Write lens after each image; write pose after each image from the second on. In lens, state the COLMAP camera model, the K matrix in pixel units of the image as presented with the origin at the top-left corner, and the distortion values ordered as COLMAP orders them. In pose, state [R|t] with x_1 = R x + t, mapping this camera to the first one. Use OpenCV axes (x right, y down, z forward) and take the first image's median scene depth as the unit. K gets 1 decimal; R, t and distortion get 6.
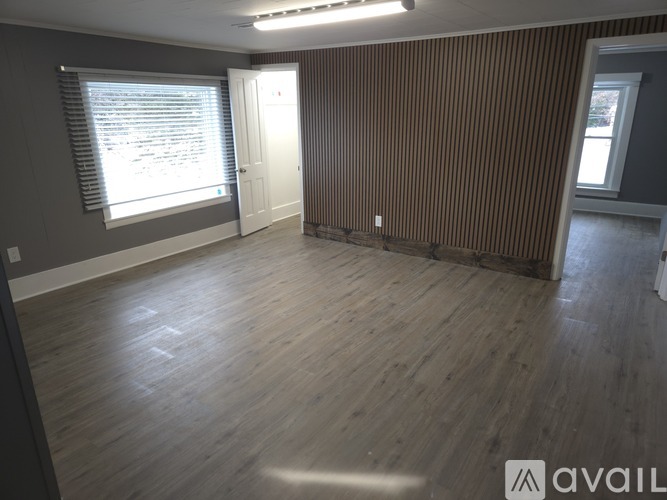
lens RADIAL K [[450.9, 0, 333.5], [0, 450.9, 250.0], [0, 0, 1]] dist [0.056703, -0.062066]
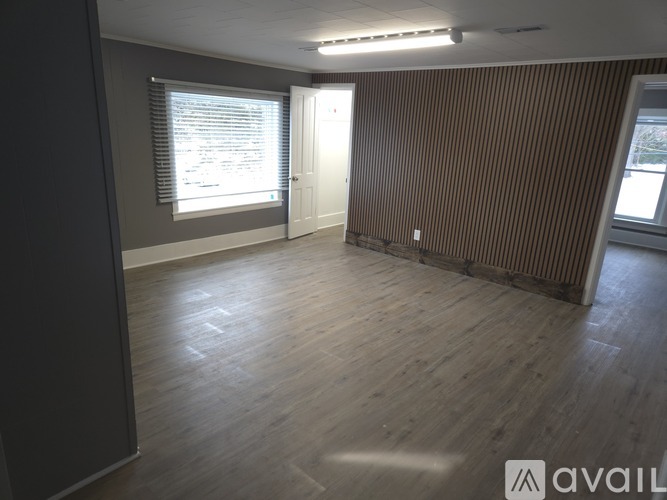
lens RADIAL K [[451.5, 0, 326.1], [0, 451.5, 254.9], [0, 0, 1]] dist [0.059830, -0.061833]
pose [[0.990047, 0.088912, -0.109090, 0.012273], [-0.091725, 0.995562, -0.021036, 0.032889], [0.106736, 0.030833, 0.993809, -0.099257]]
